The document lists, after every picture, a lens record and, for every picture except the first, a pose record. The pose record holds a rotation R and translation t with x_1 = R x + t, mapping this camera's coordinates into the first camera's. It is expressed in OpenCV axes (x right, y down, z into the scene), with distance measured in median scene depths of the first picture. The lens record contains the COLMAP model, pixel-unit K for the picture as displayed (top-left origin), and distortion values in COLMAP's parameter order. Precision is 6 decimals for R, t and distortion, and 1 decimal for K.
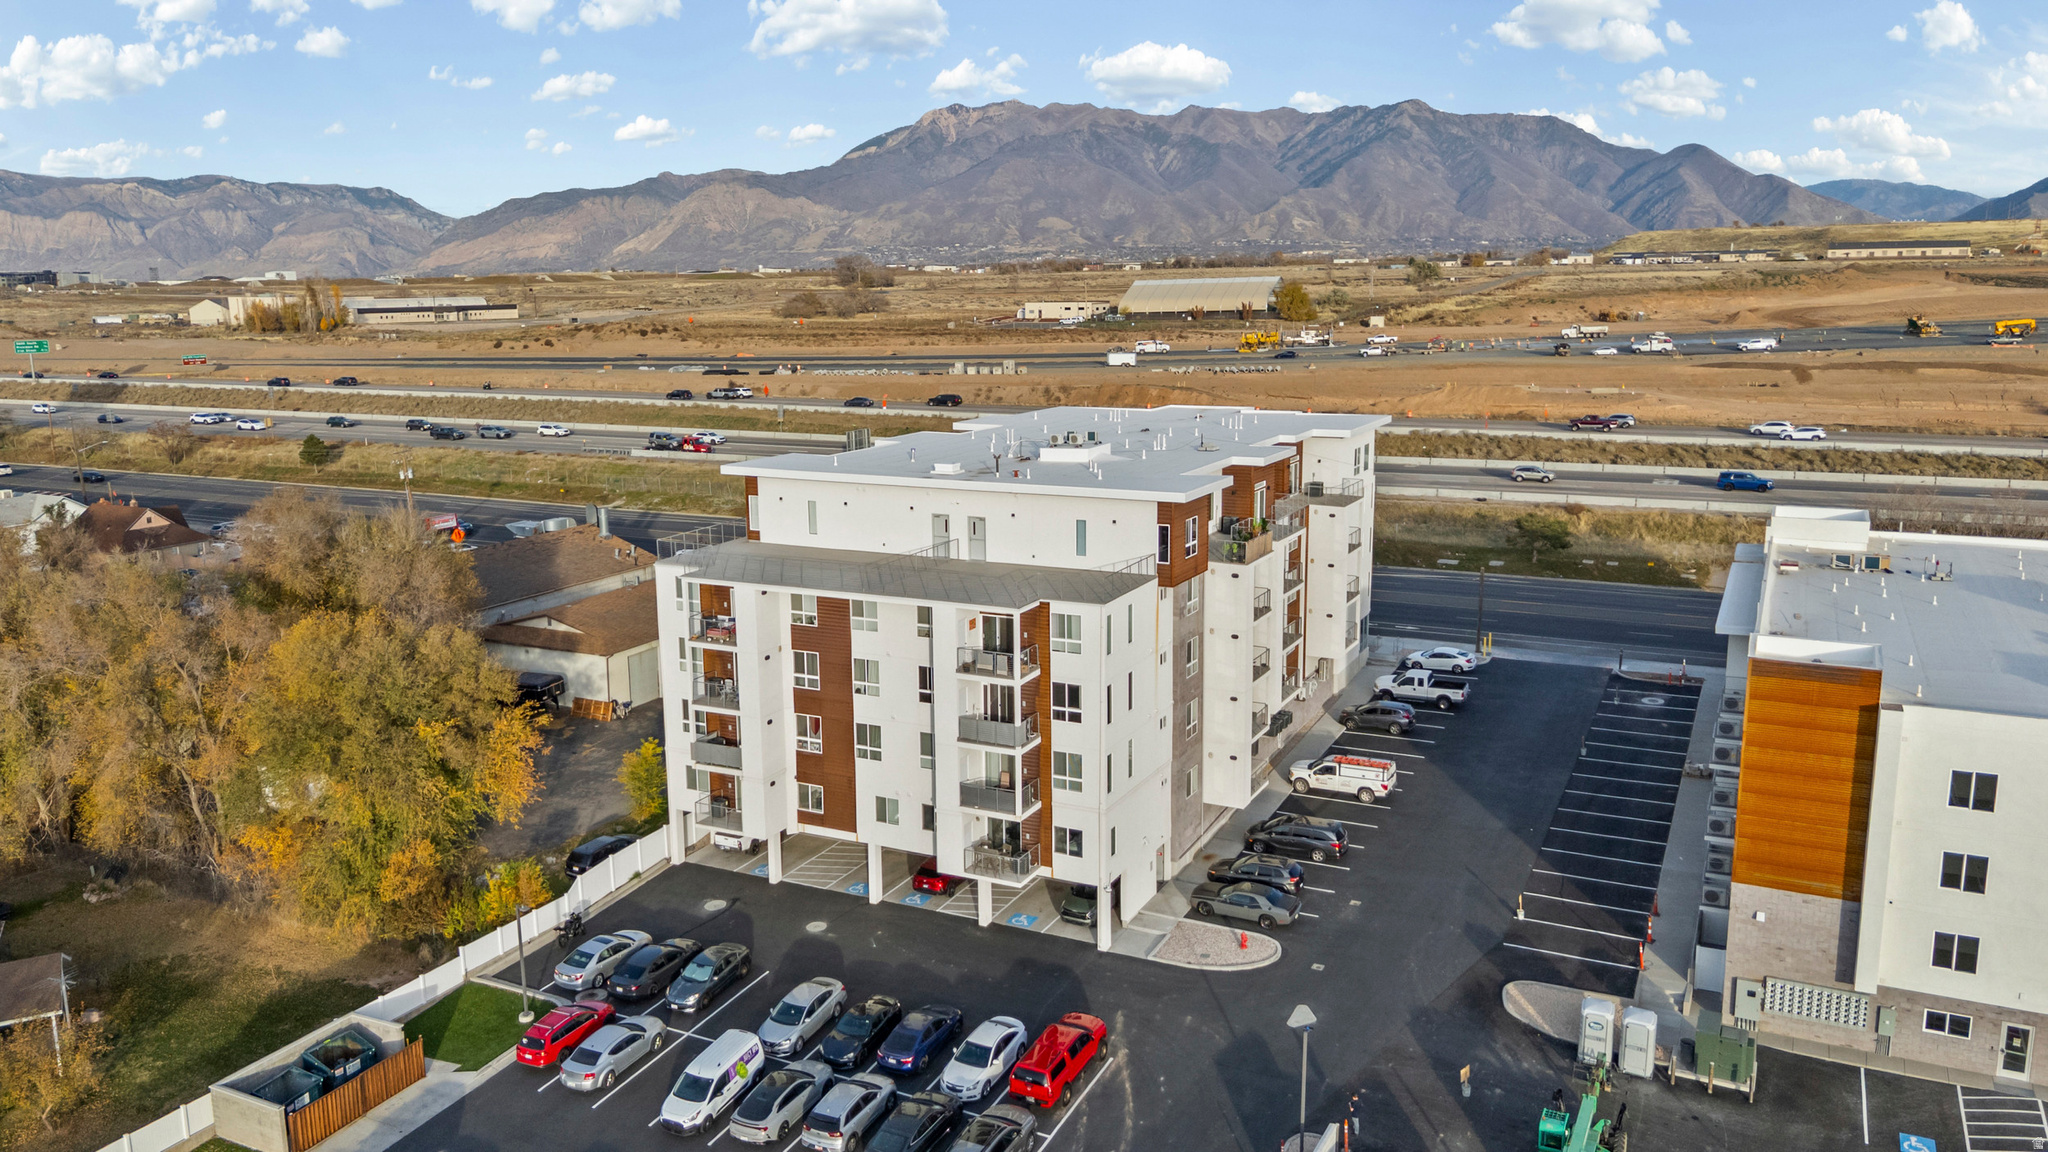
lens RADIAL K [[1492.8, 0, 1024.0], [0, 1492.8, 576.0], [0, 0, 1]] dist [0.078223, -0.104147]
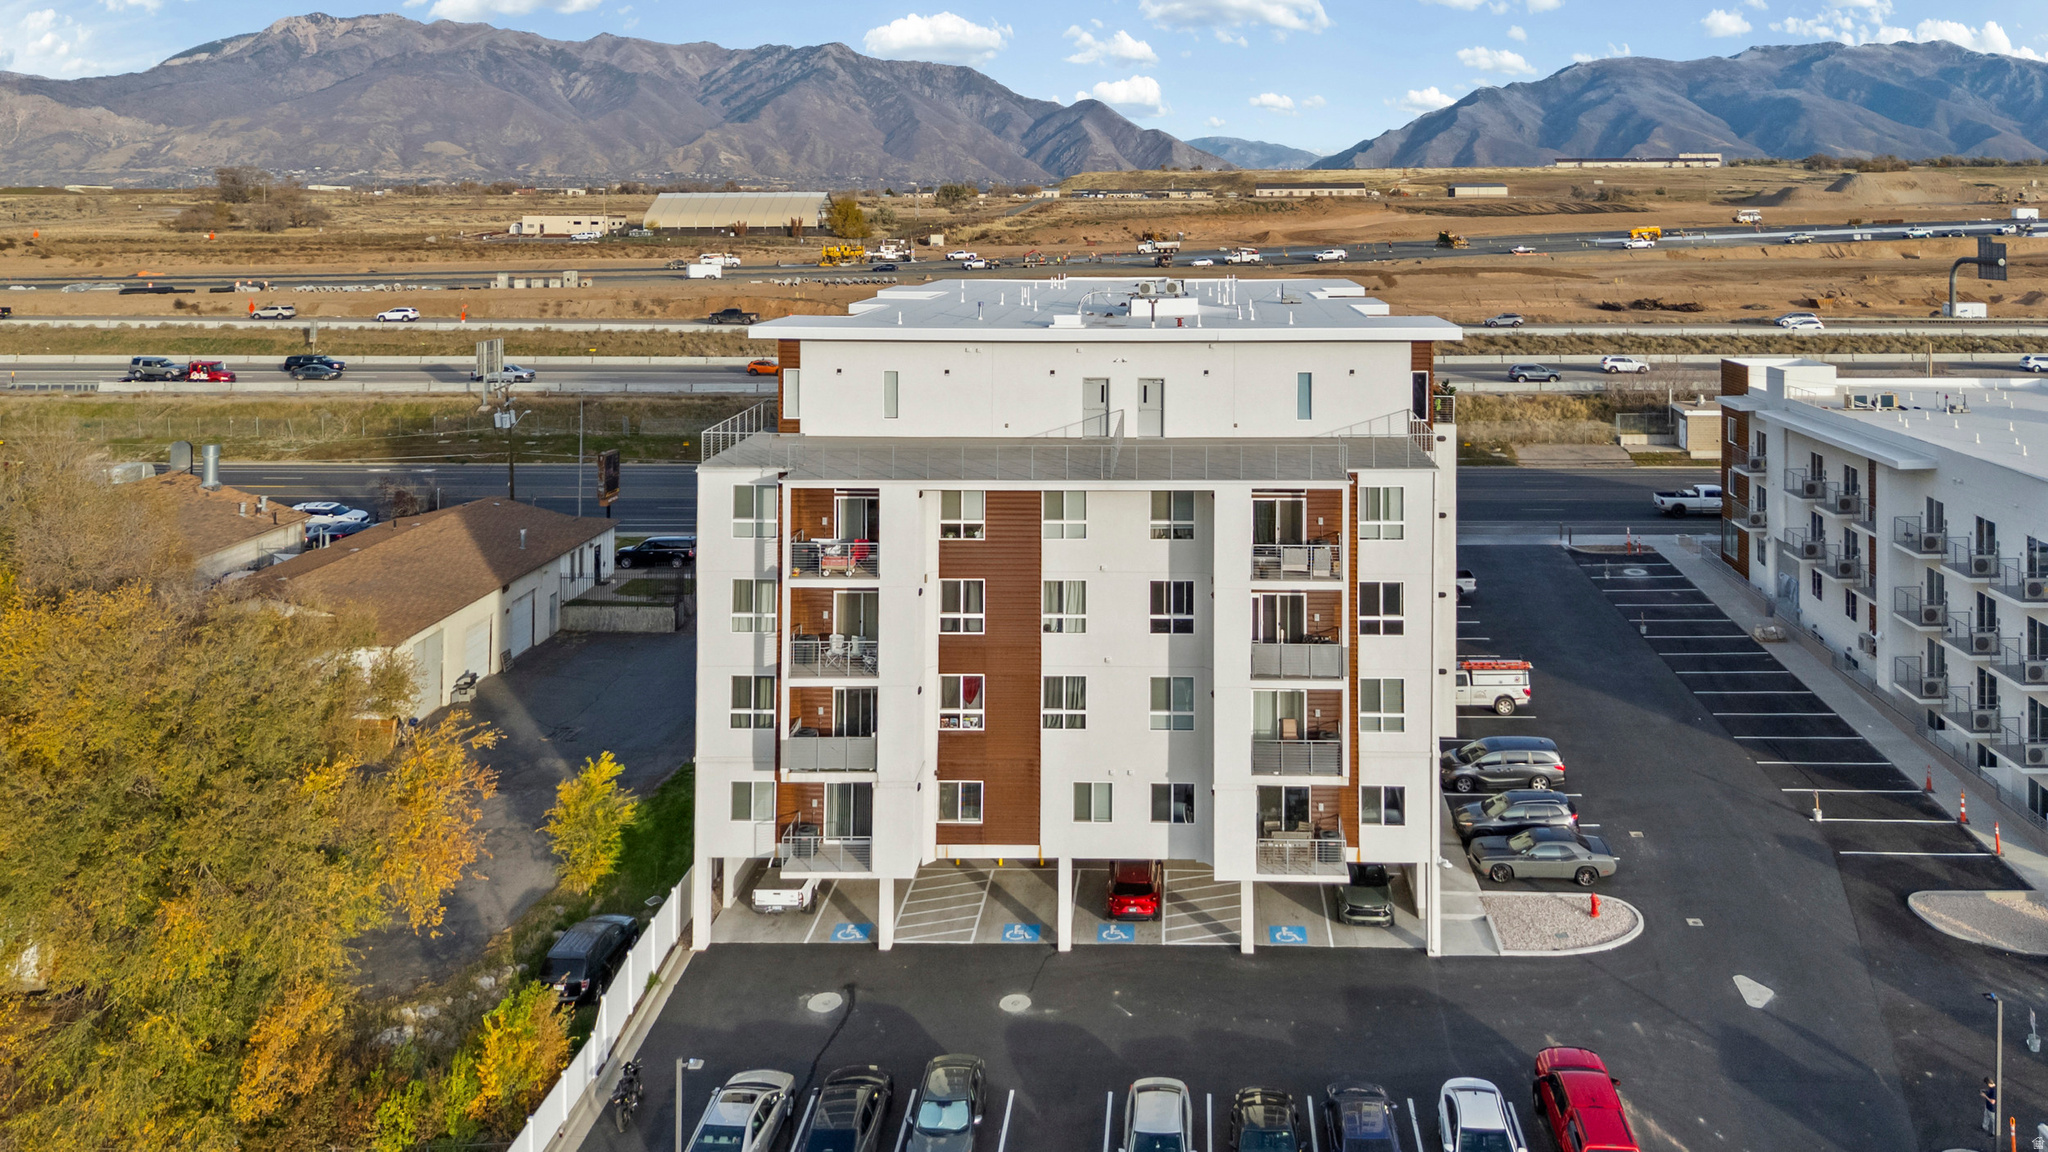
lens RADIAL K [[1548.1, 0, 1153.0], [0, 1548.1, 260.6], [0, 0, 1]] dist [0.078941, -0.056163]
pose [[0.902386, -0.000916, 0.430928, -0.266400], [0.072173, 0.986194, -0.149038, 0.013558], [-0.424842, 0.165592, 0.889993, 0.213744]]
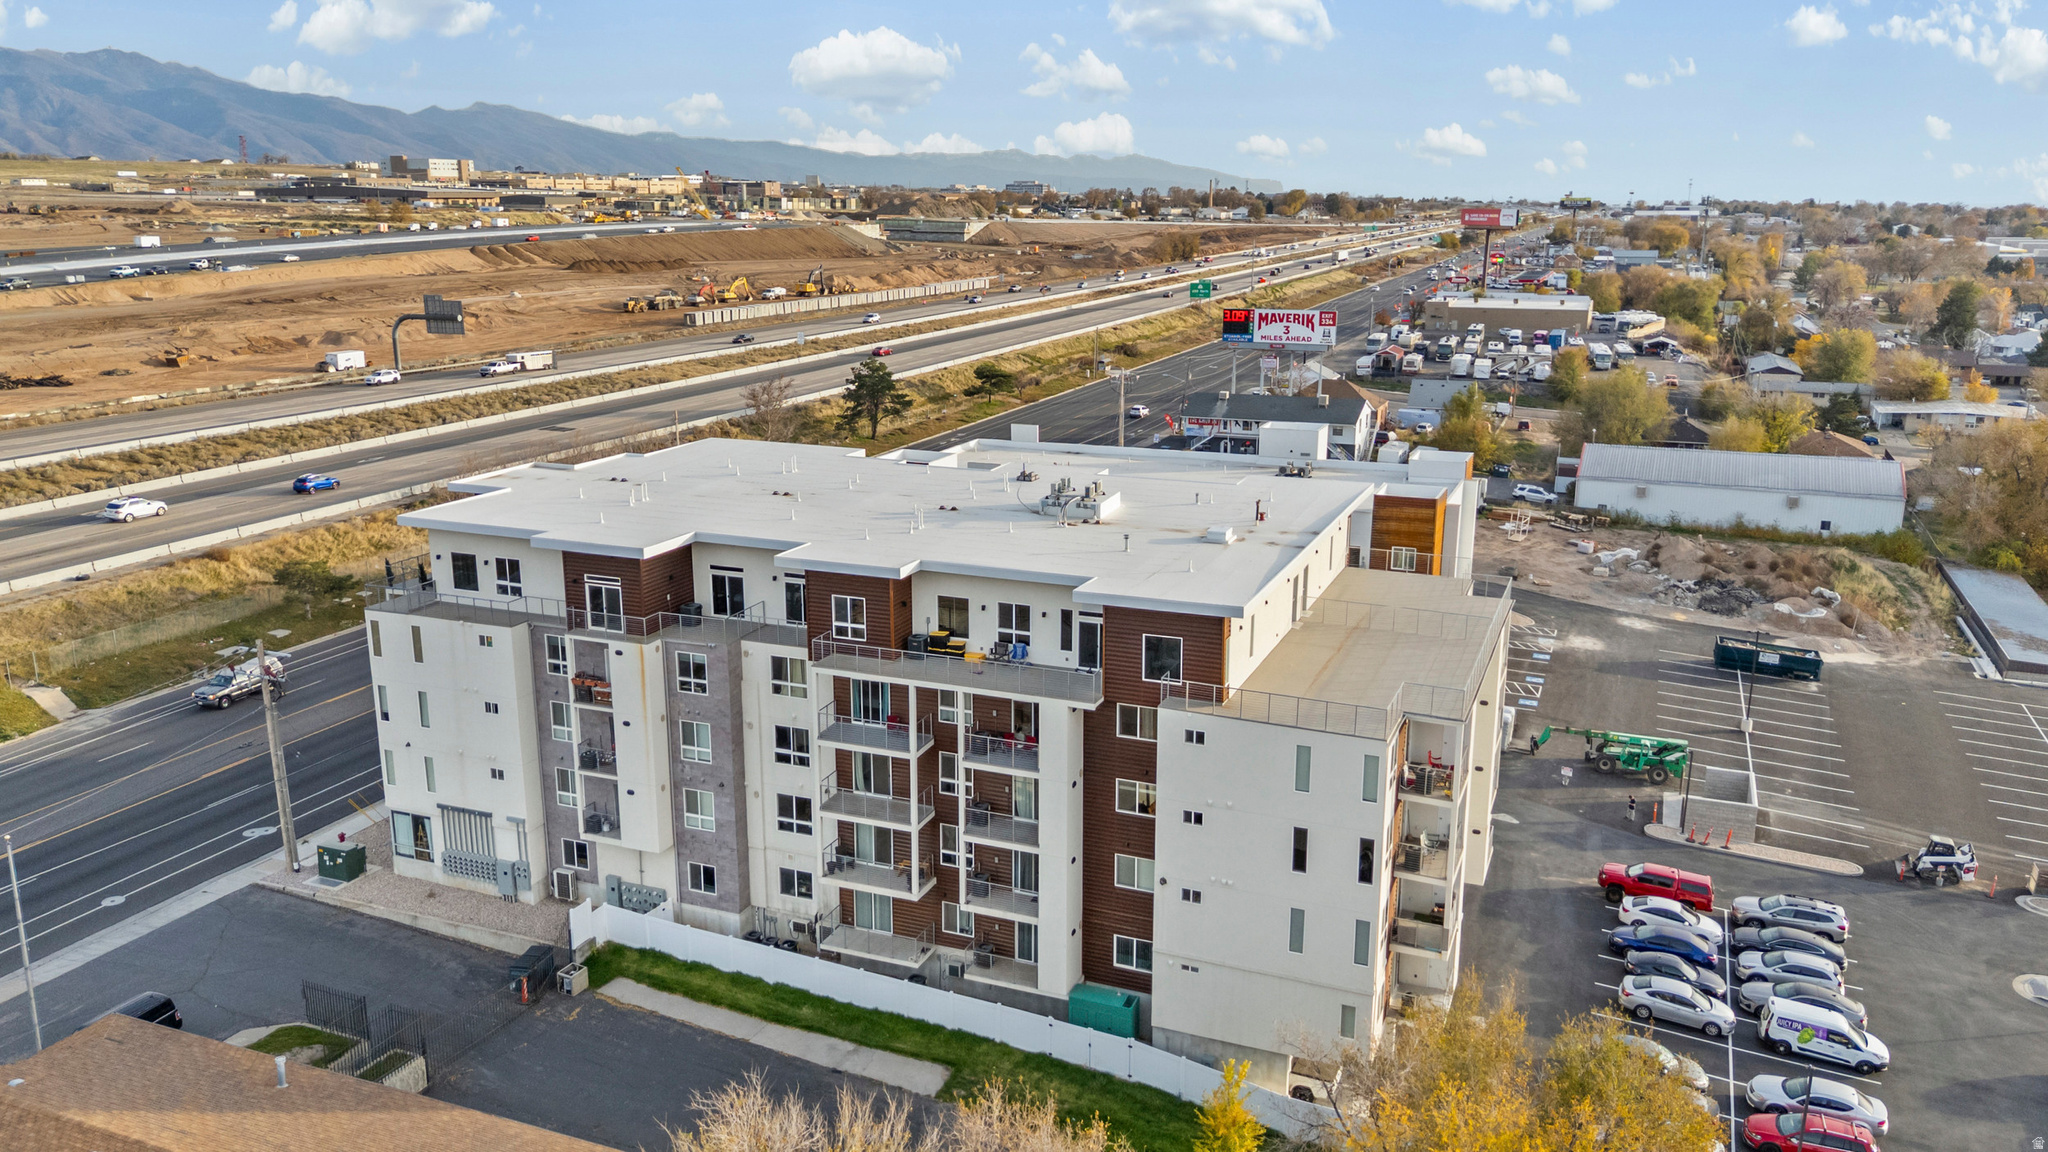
lens RADIAL K [[1492.8, 0, 1024.0], [0, 1492.8, 576.0], [0, 0, 1]] dist [0.078223, -0.104147]
pose [[-0.081443, -0.229581, 0.969876, -0.653309], [0.194285, 0.950784, 0.241376, -0.200662], [-0.977558, 0.208091, -0.032830, 0.846872]]
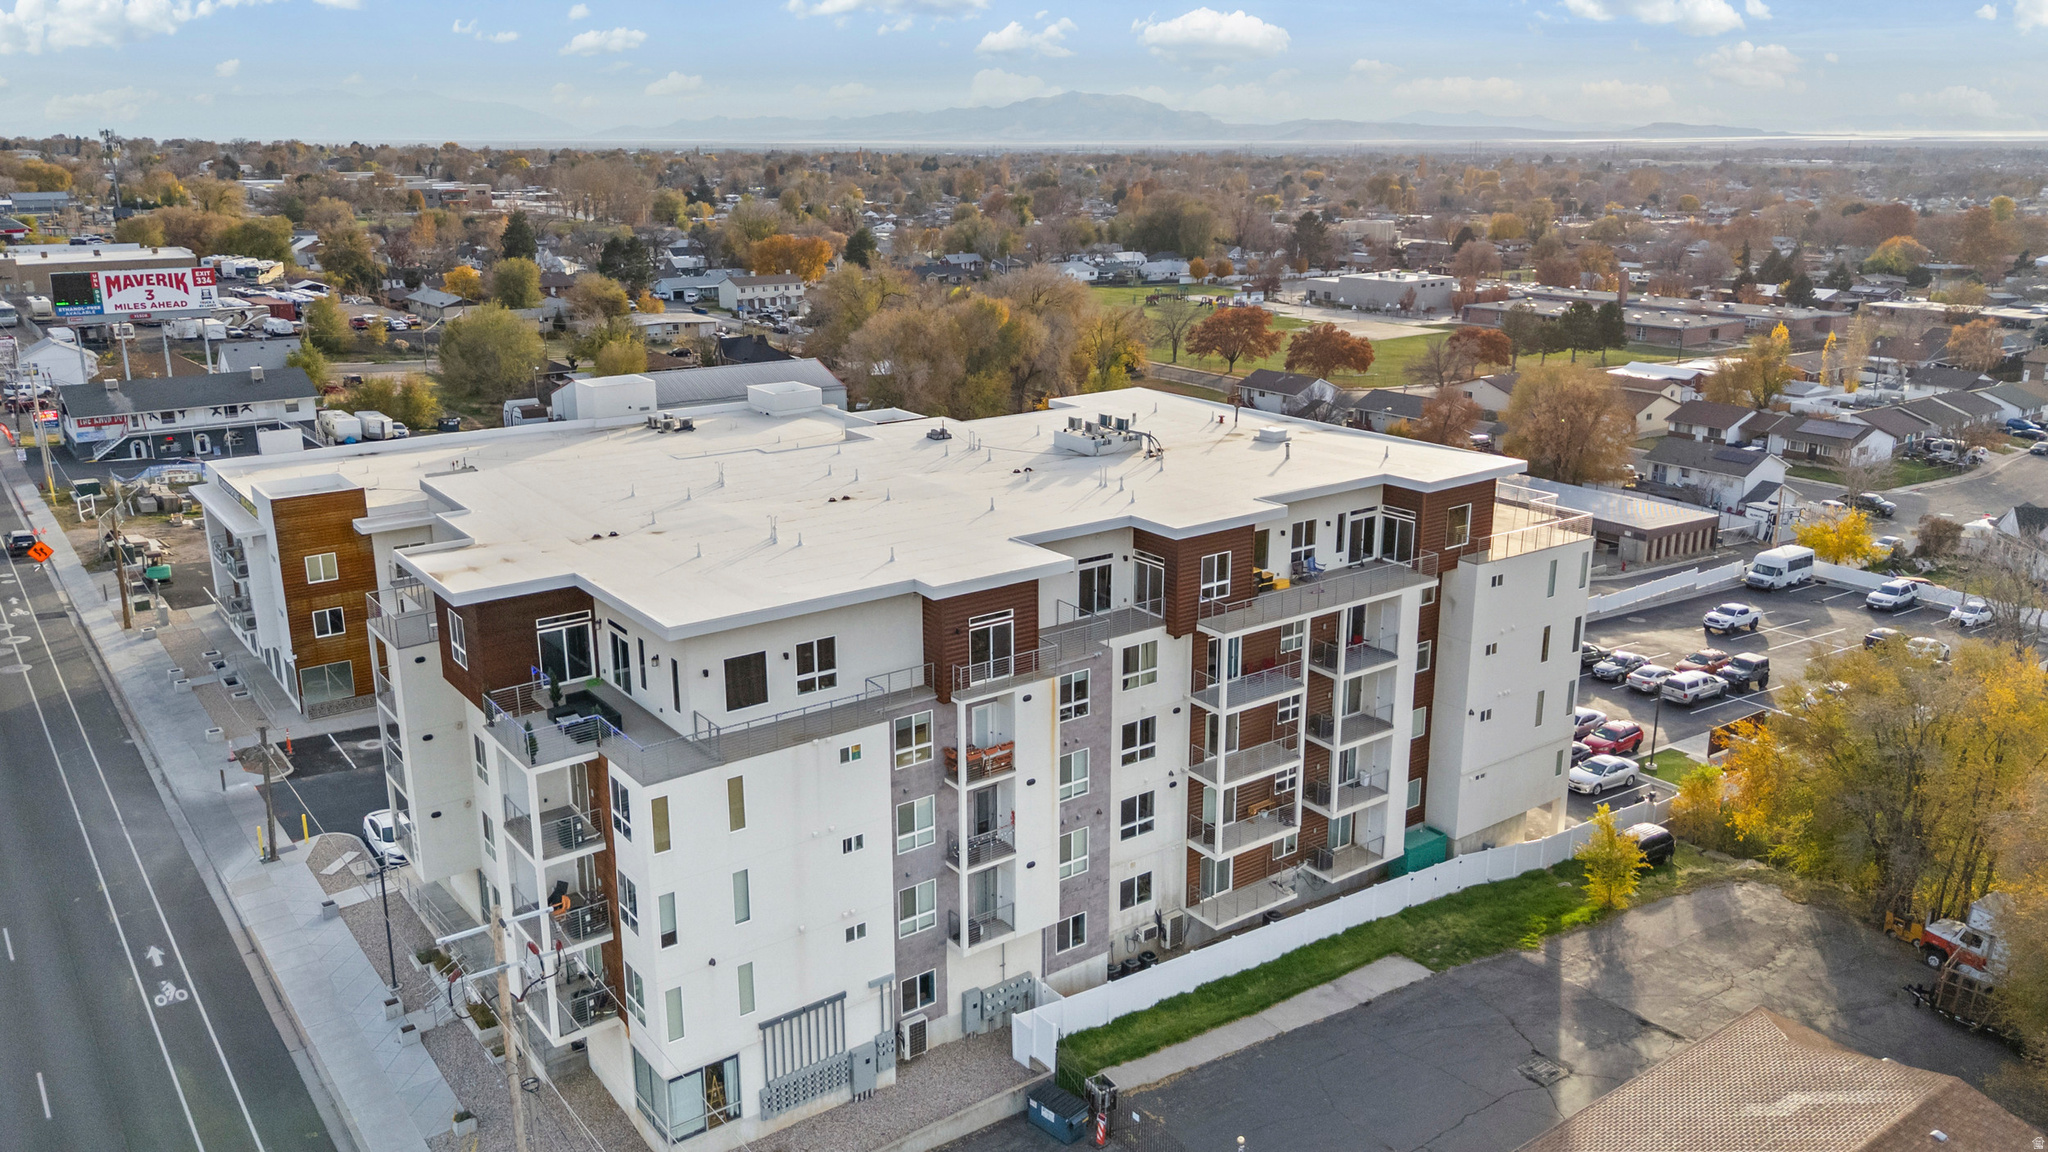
lens RADIAL K [[1526.7, 0, 1024.0], [0, 1526.7, 576.0], [0, 0, 1]] dist [0.092418, -0.115061]
pose [[-0.895129, -0.107593, 0.432630, -0.273311], [0.101438, 0.895829, 0.432668, -0.307494], [-0.434114, 0.431178, -0.790968, 1.366270]]
